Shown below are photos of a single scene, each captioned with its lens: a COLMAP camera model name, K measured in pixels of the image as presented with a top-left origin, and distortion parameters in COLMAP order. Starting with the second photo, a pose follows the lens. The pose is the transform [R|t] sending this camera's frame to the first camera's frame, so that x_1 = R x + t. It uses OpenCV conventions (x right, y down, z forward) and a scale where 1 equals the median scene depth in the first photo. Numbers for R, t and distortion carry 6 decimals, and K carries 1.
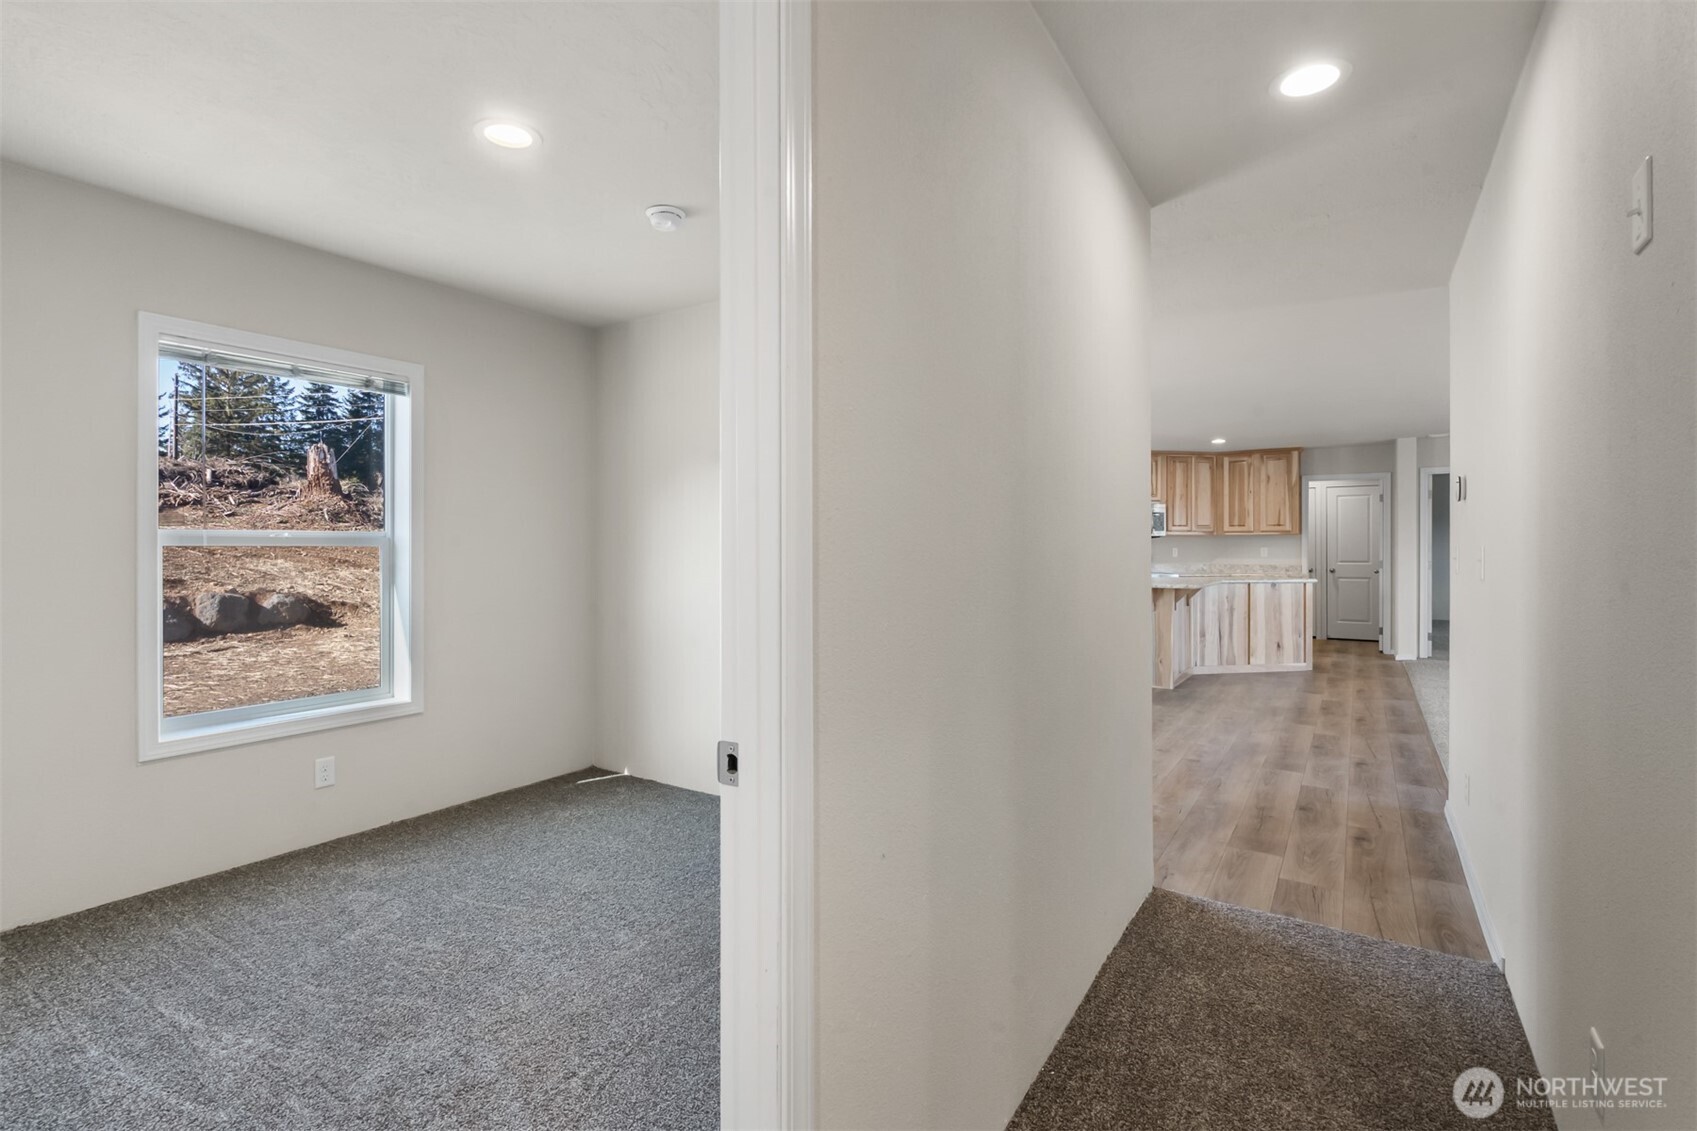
lens RADIAL K [[774.9, 0, 846.5], [0, 774.9, 550.2], [0, 0, 1]] dist [0.002731, 0.000361]
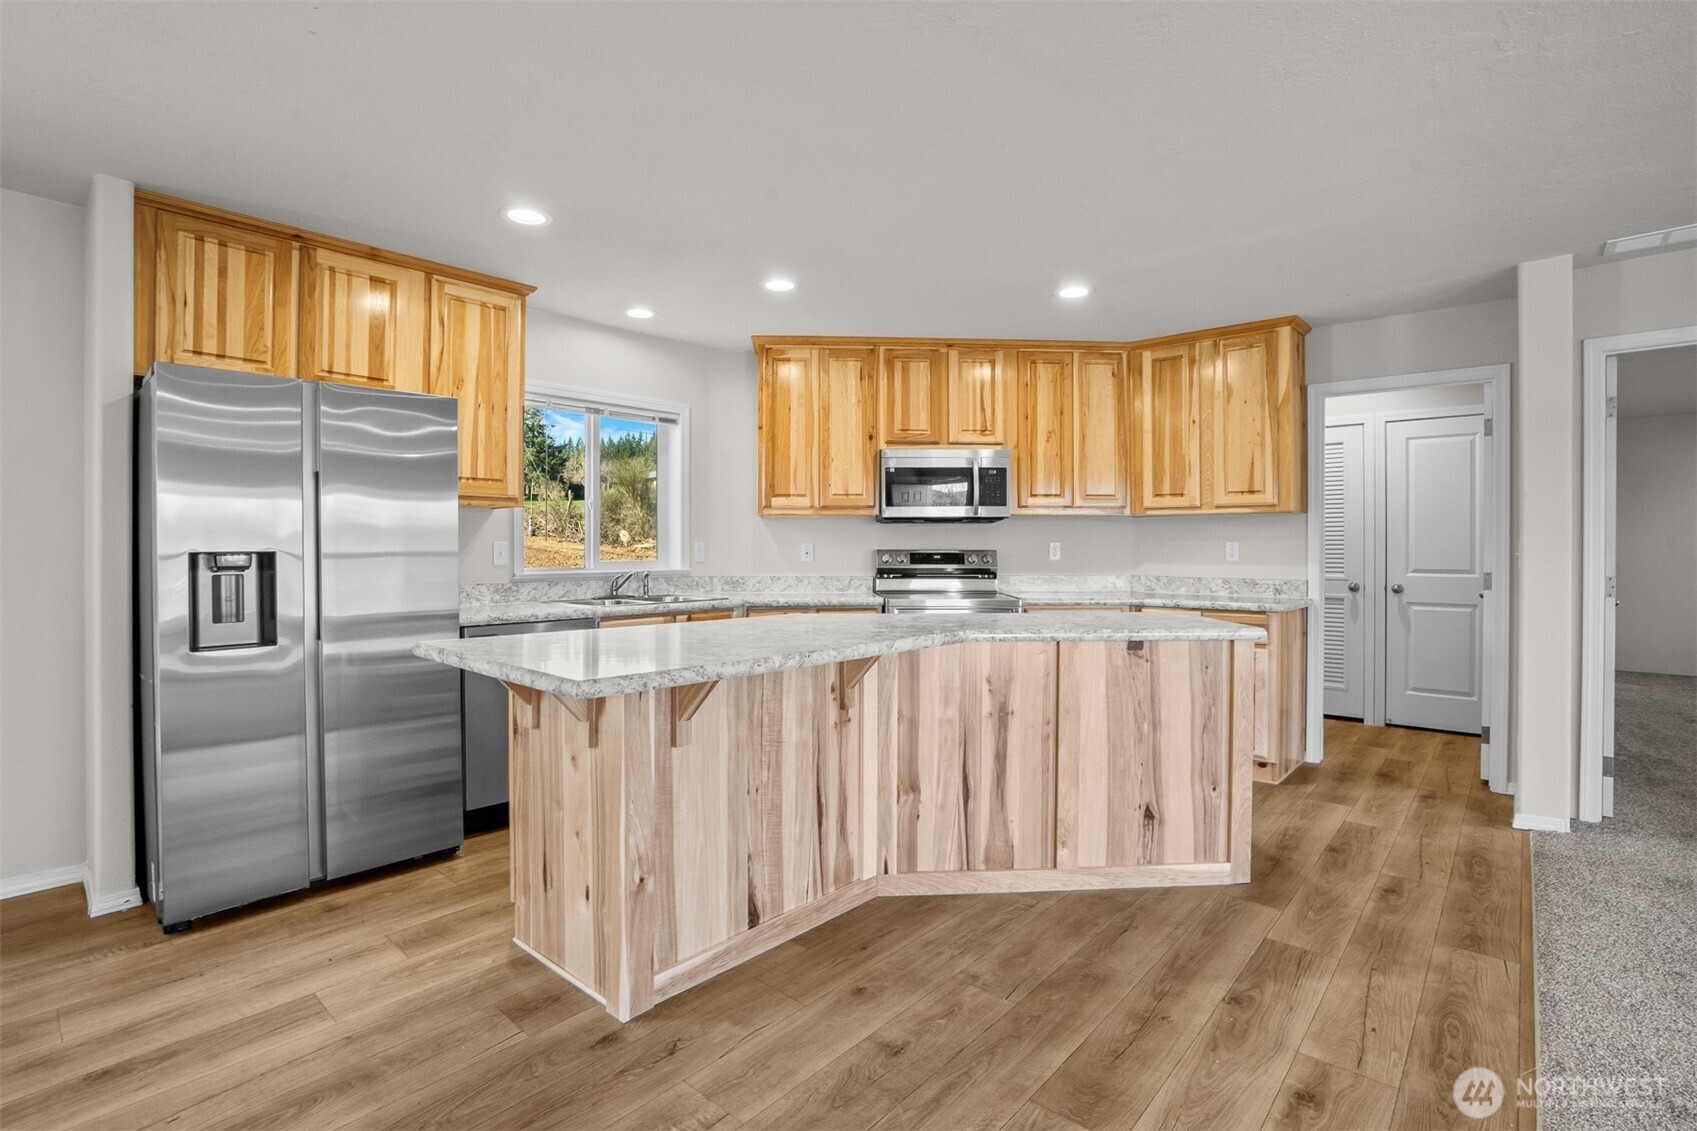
lens RADIAL K [[791.7, 0, 851.3], [0, 791.7, 550.3], [0, 0, 1]] dist [-0.056962, 0.024569]
pose [[0.990754, 0.002130, -0.135654, 0.378642], [-0.001578, 0.999990, 0.004173, 0.000110], [0.135661, -0.003921, 0.990748, 0.503987]]
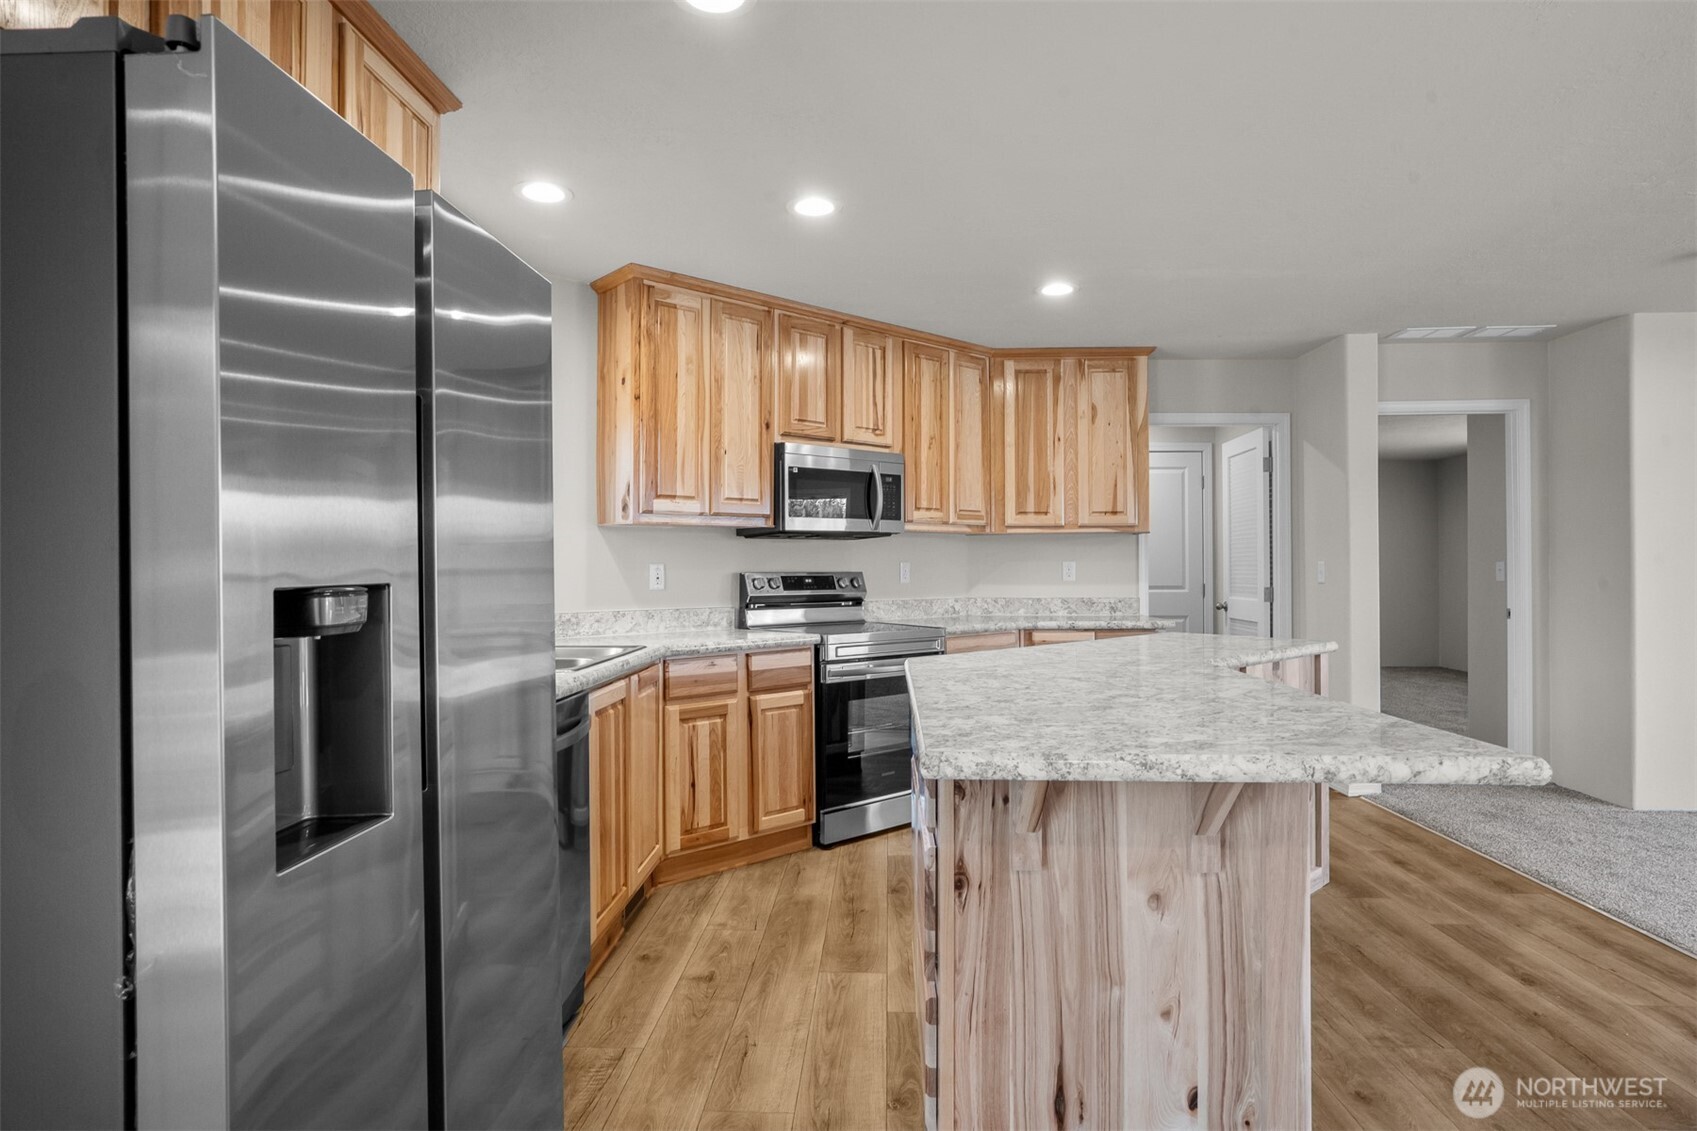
lens RADIAL K [[921.2, 0, 818.0], [0, 921.2, 552.5], [0, 0, 1]] dist [-0.065899, 0.042518]
pose [[0.865790, 0.004646, 0.500386, 0.129049], [0.004343, 0.999849, -0.016797, -0.000247], [-0.500388, 0.016716, 0.865640, 0.601952]]
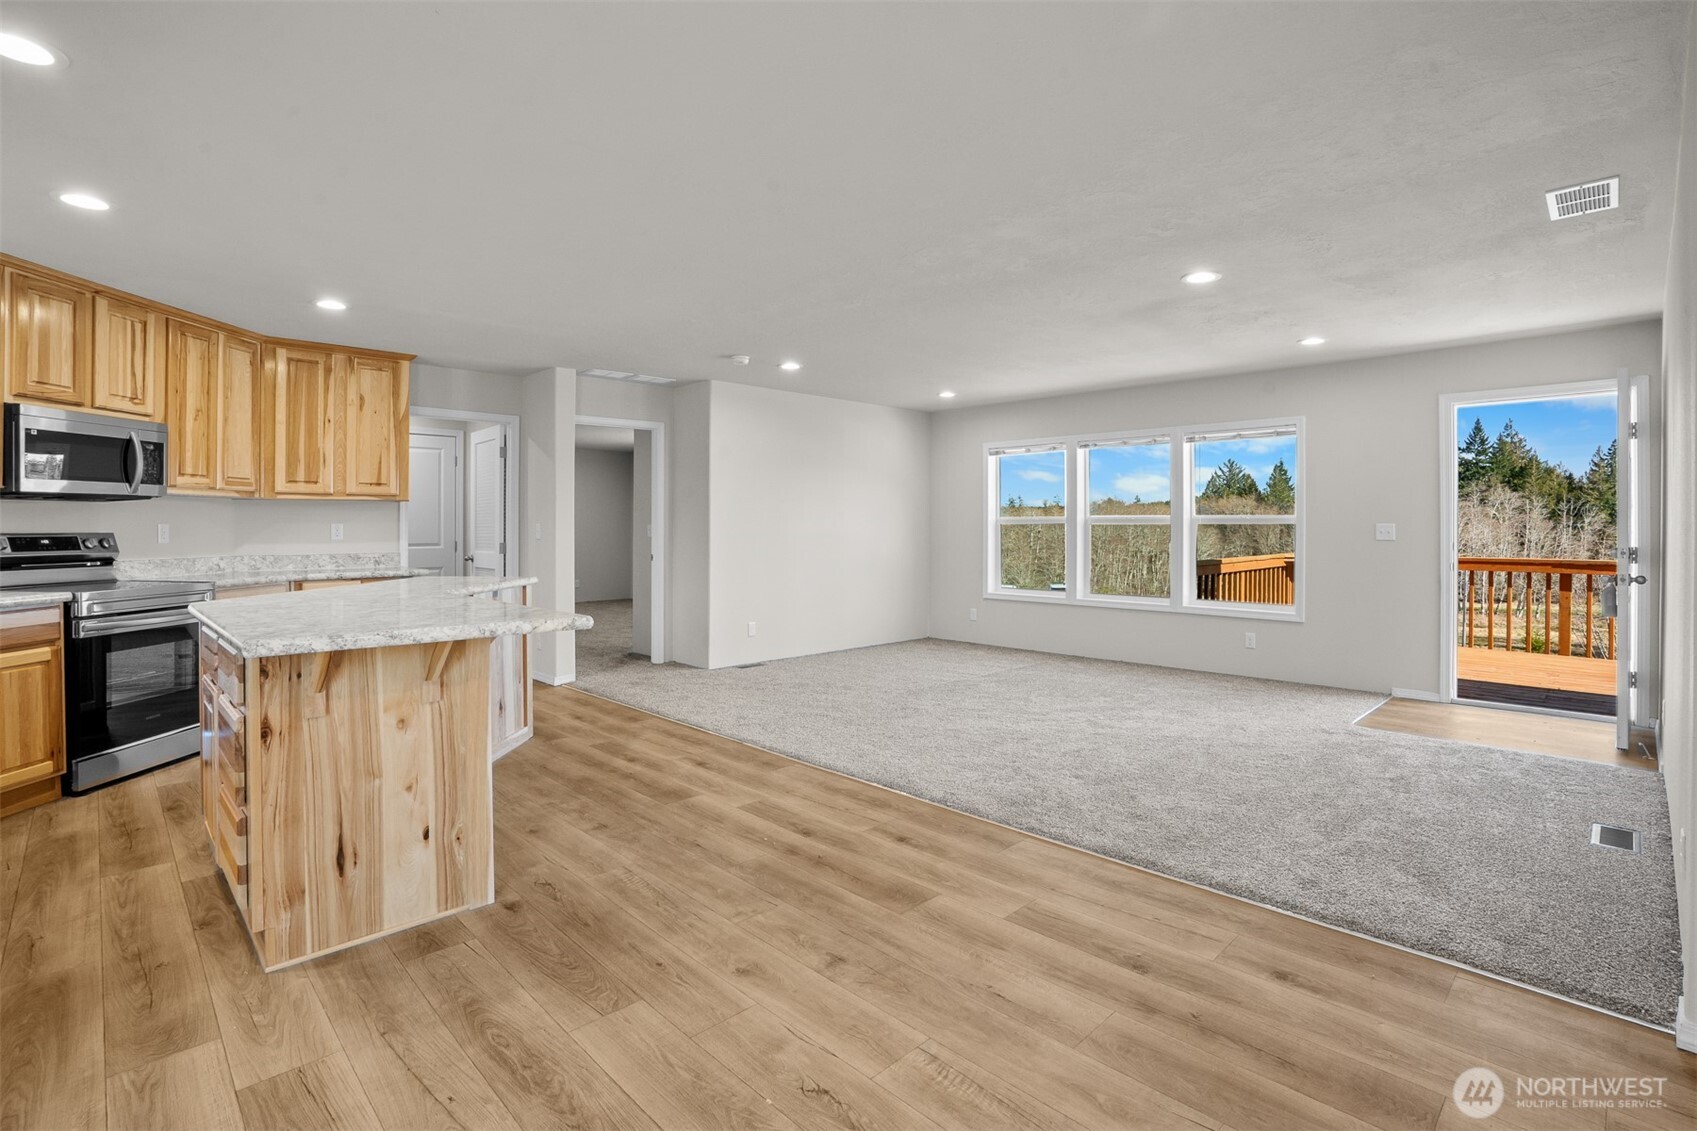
lens RADIAL K [[813.4, 0, 846.5], [0, 813.4, 523.4], [0, 0, 1]] dist [-0.045035, 0.018959]
pose [[0.207045, 0.001778, 0.978330, 0.048123], [0.004848, 0.999984, -0.002843, -0.000047], [-0.978319, 0.005331, 0.207033, 0.526304]]
